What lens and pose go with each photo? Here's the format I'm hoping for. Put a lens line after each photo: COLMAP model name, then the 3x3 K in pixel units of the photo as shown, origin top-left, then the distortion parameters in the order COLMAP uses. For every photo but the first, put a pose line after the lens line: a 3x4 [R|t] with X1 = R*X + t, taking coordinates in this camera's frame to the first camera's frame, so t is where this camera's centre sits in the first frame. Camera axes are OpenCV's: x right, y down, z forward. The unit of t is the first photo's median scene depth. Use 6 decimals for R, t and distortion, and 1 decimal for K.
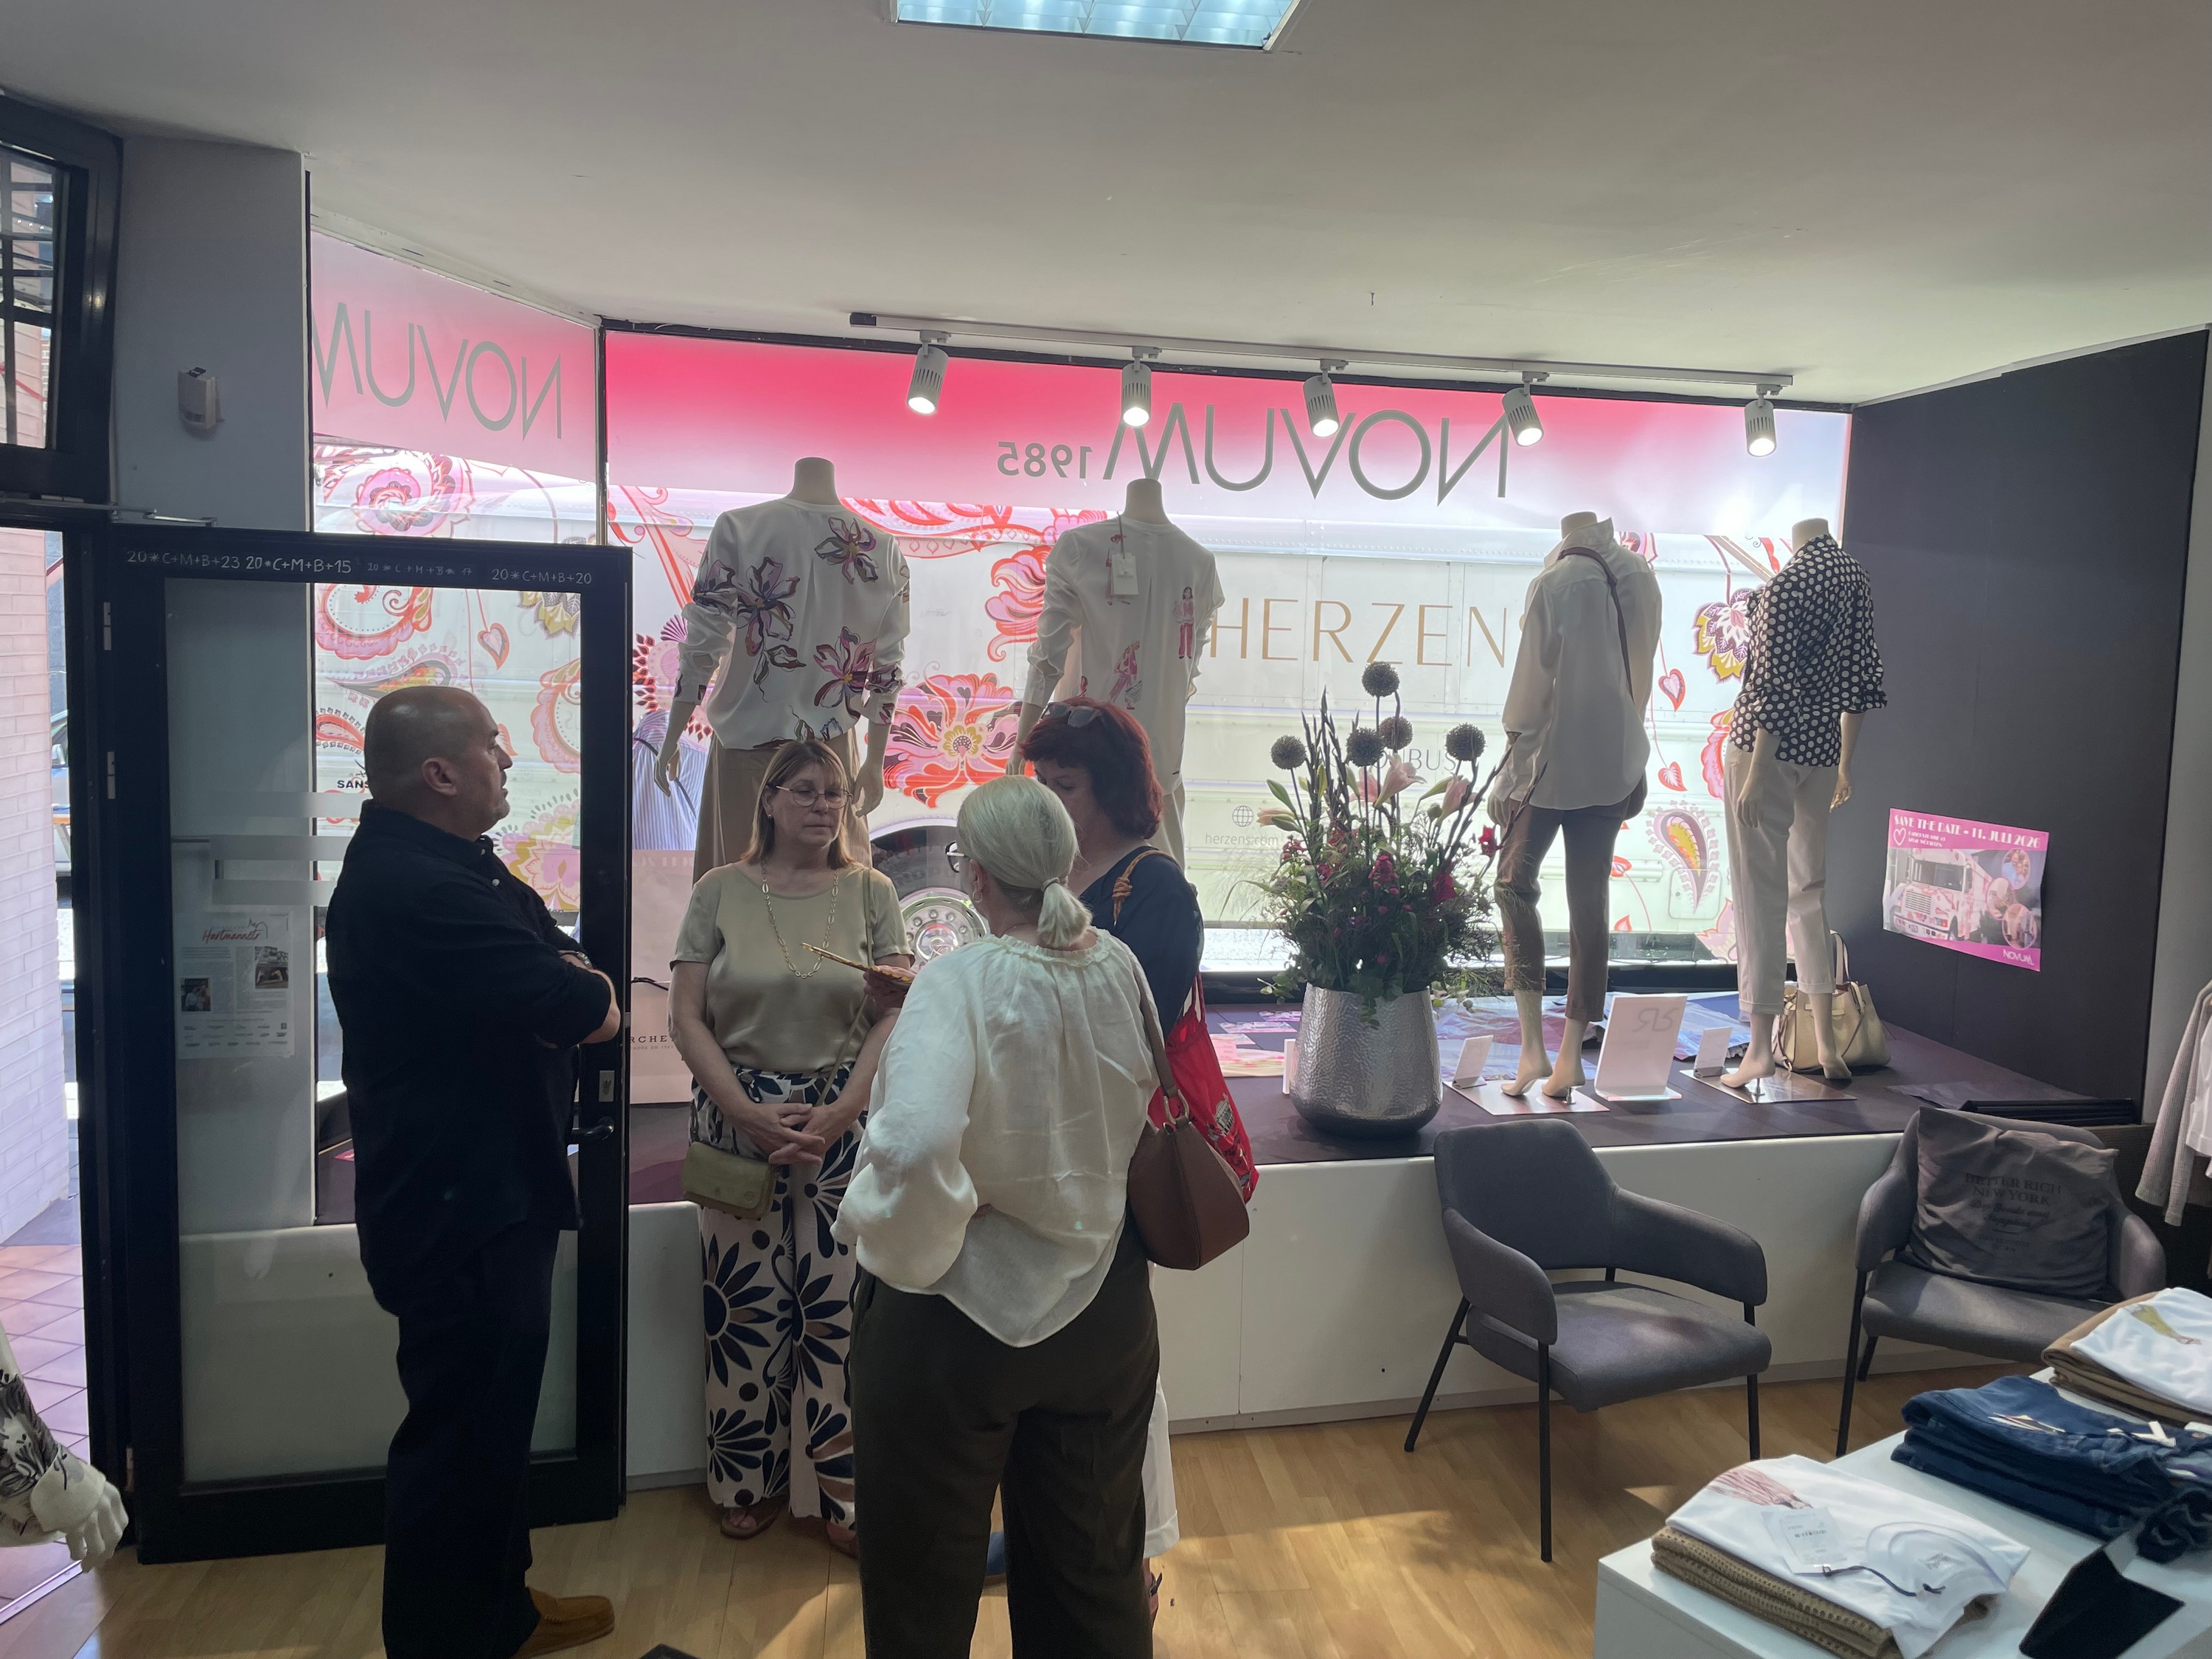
lens RADIAL K [[1650.3, 0, 1098.5], [0, 1650.3, 795.6], [0, 0, 1]] dist [0.089202, -0.126199]
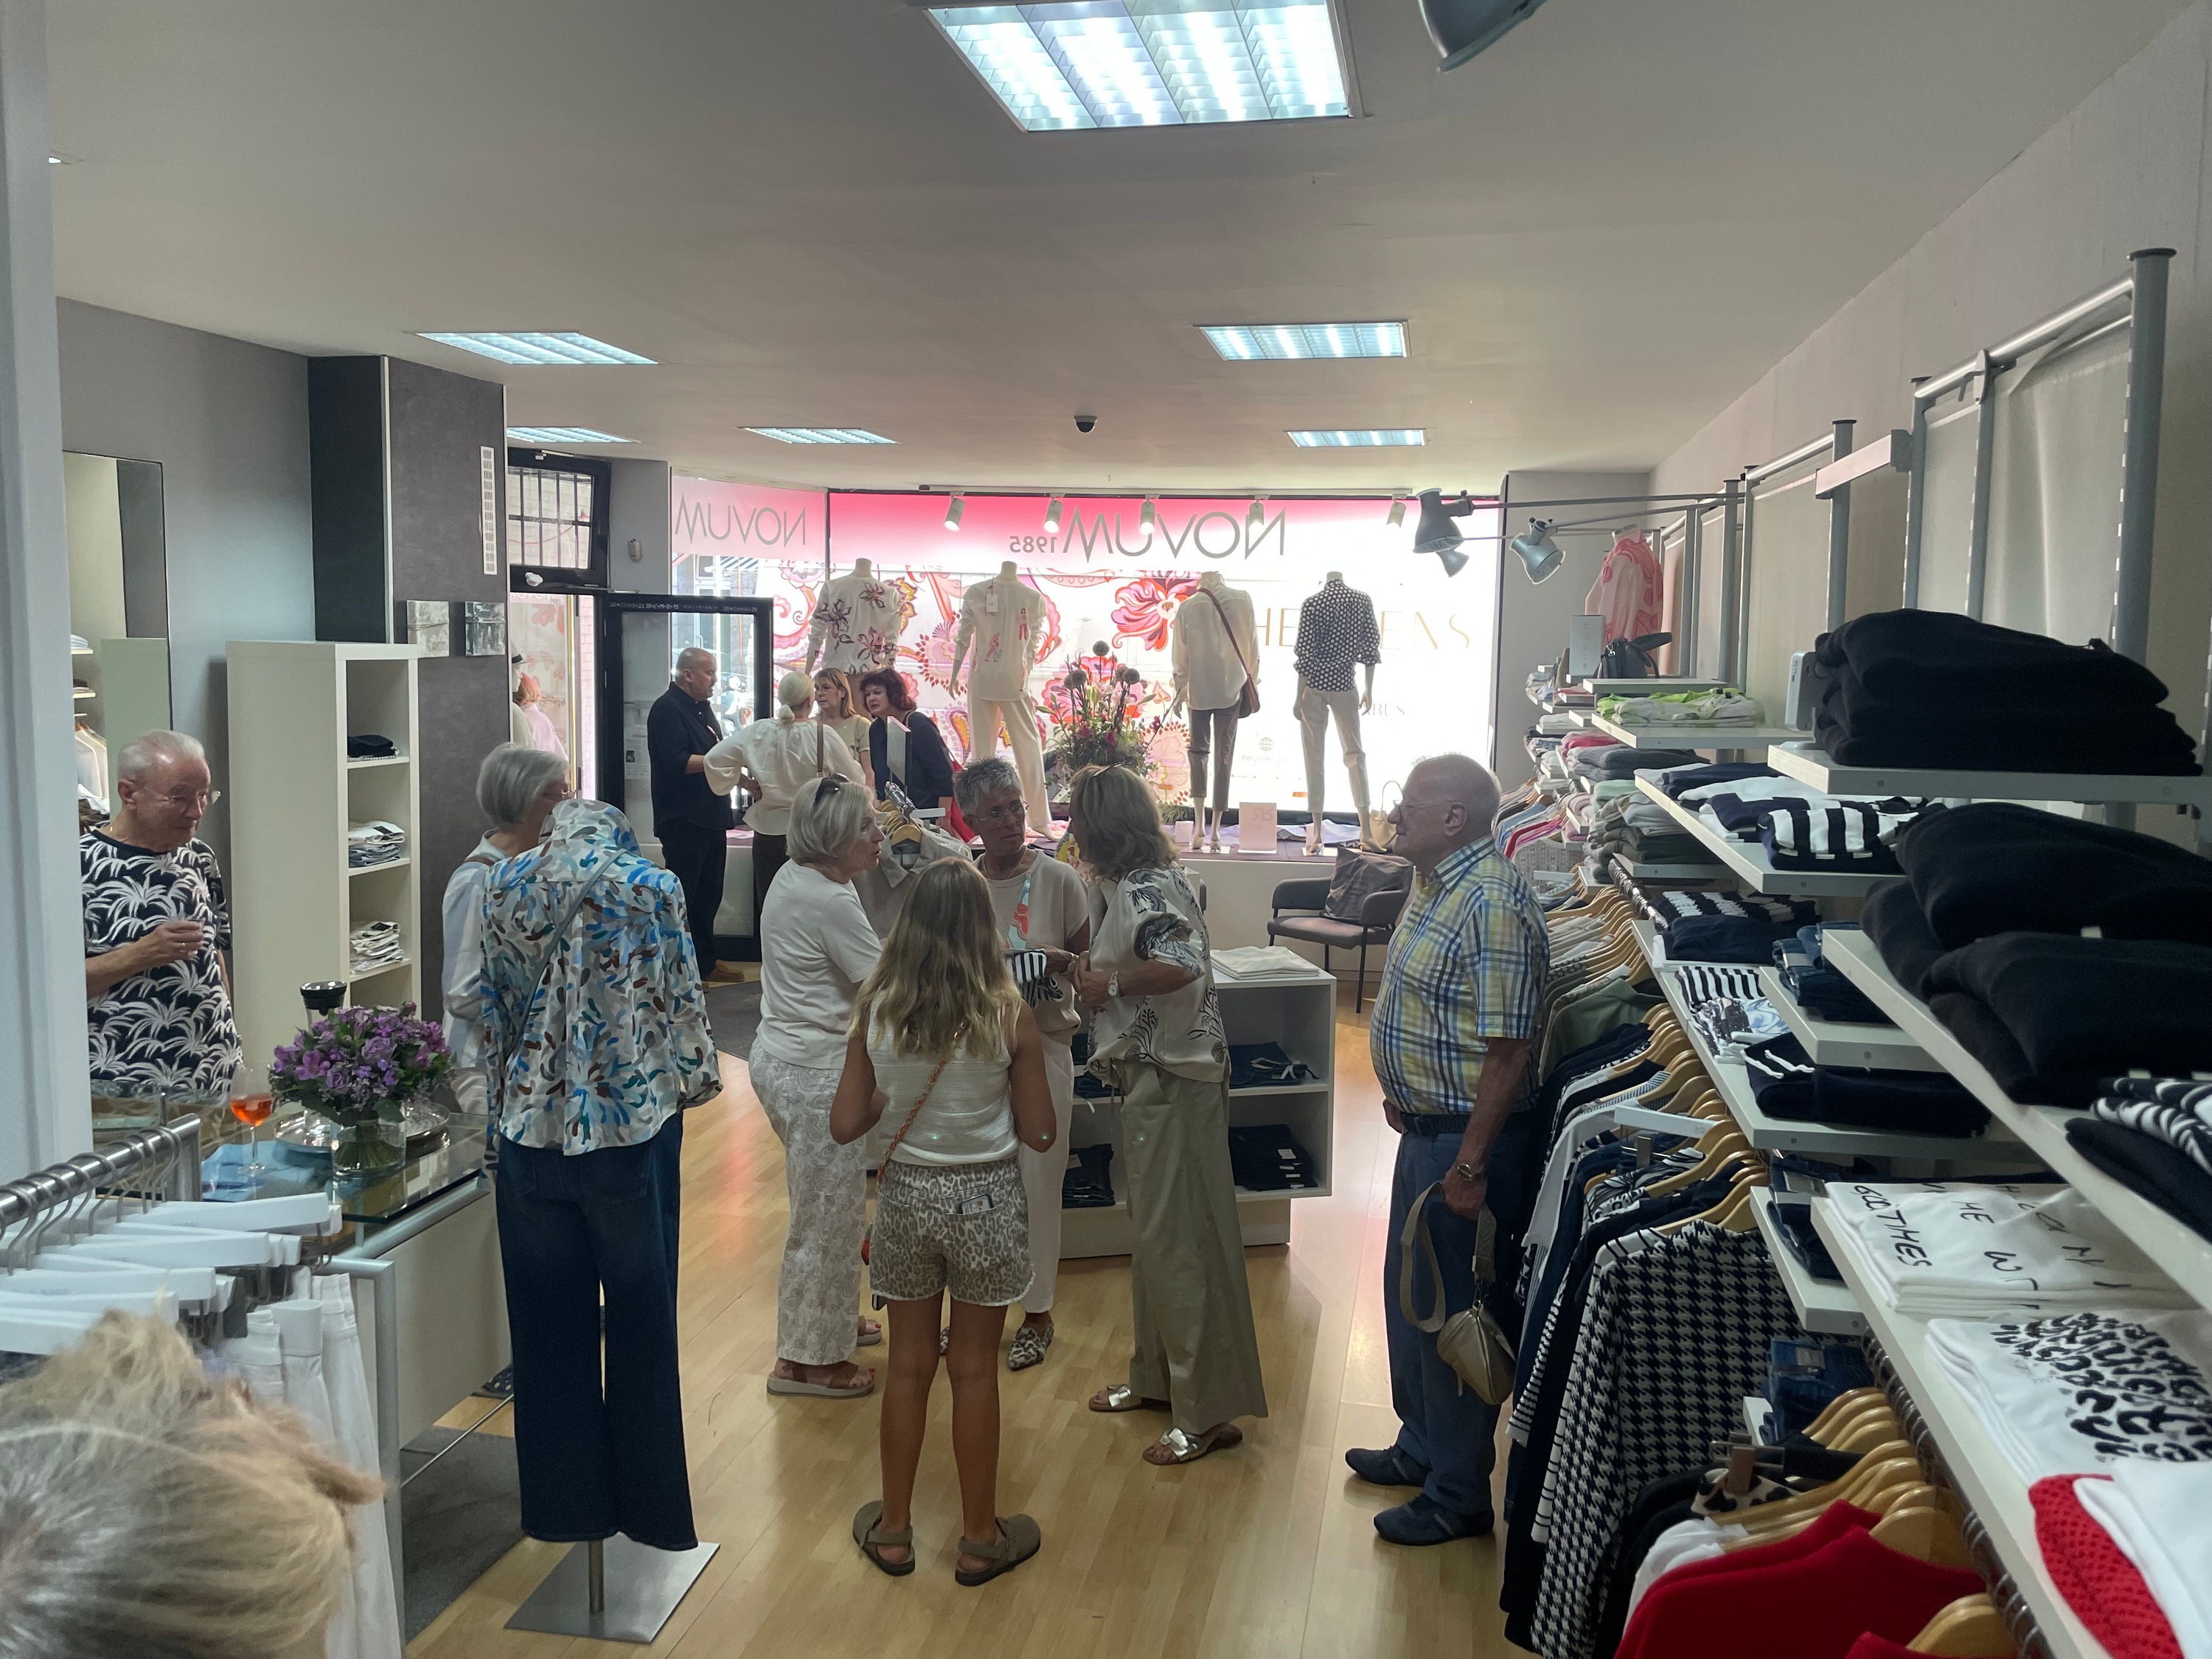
lens RADIAL K [[1648.2, 0, 1112.2], [0, 1648.2, 814.3], [0, 0, 1]] dist [0.080946, -0.110083]
pose [[0.946617, 0.027955, -0.321145, 0.987513], [-0.025374, 0.999603, 0.012220, 0.138034], [0.321359, -0.003419, 0.946951, -1.216346]]
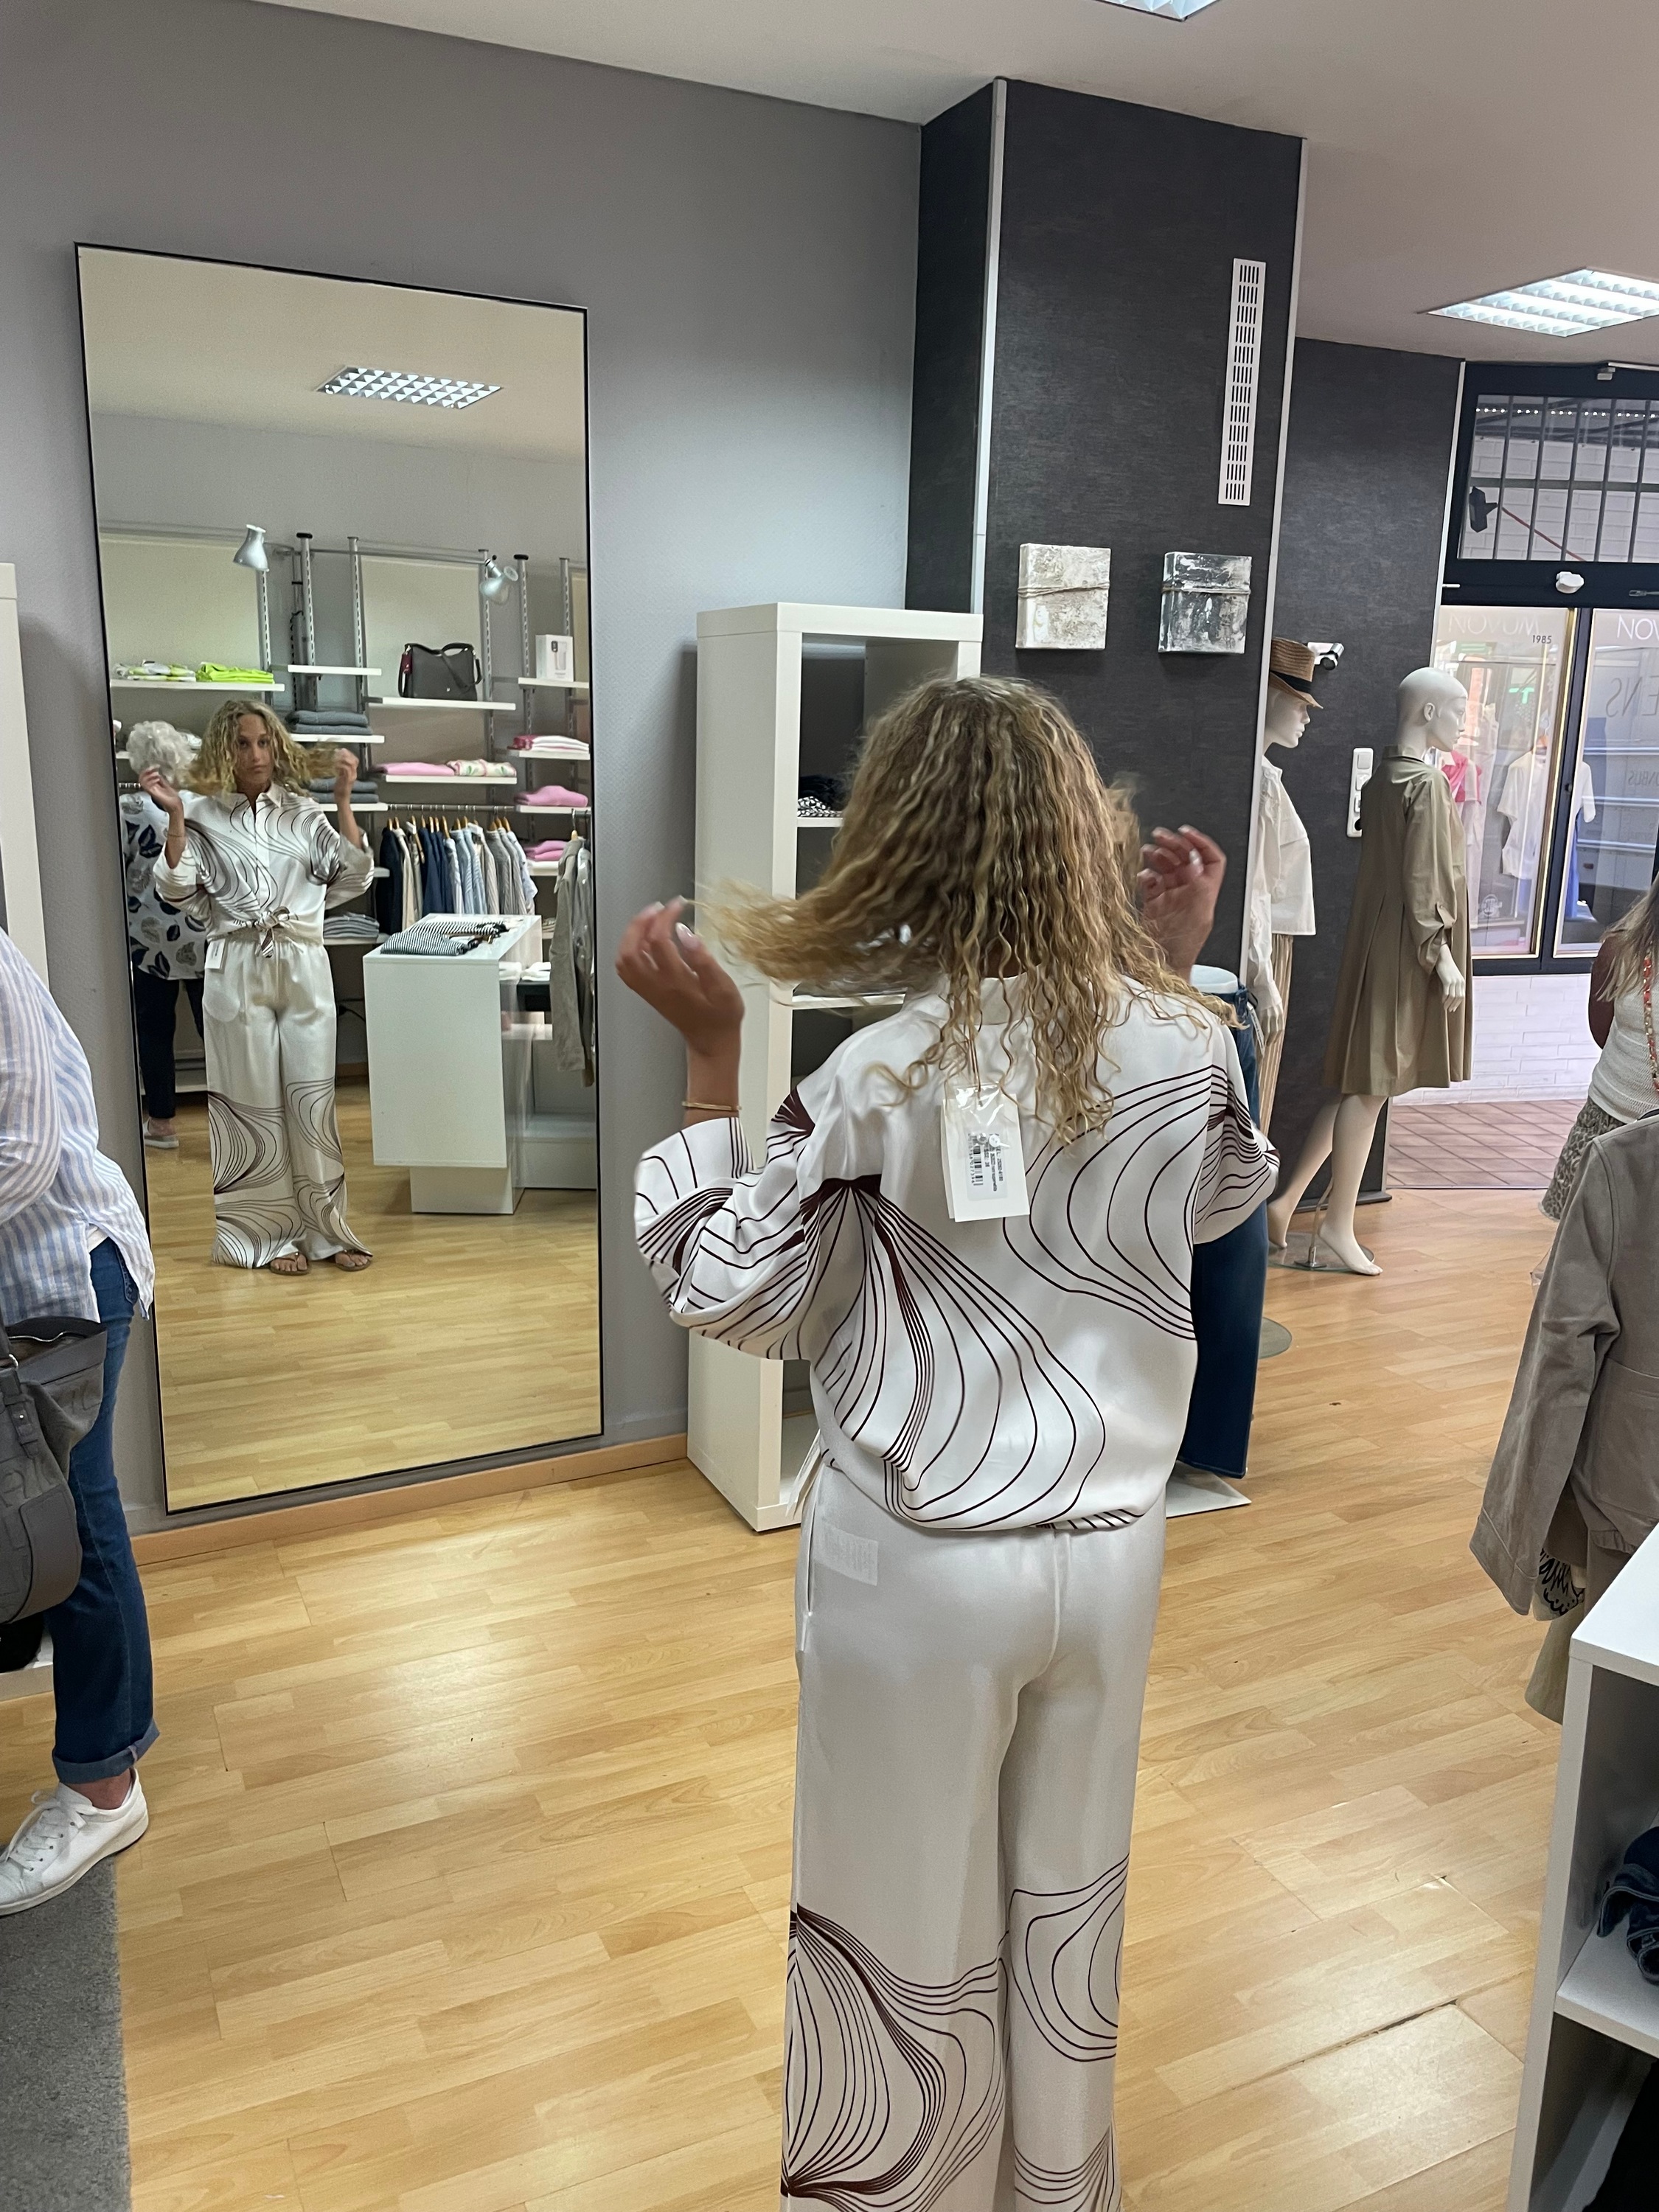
lens RADIAL K [[1648.2, 0, 825.6], [0, 1648.2, 1099.2], [0, 0, 1]] dist [0.080946, -0.110083]
pose [[0.307861, 0.179912, -0.934266, 0.721181], [-0.095929, 0.982824, 0.157652, 0.135839], [0.946583, 0.041089, 0.319832, -0.354611]]
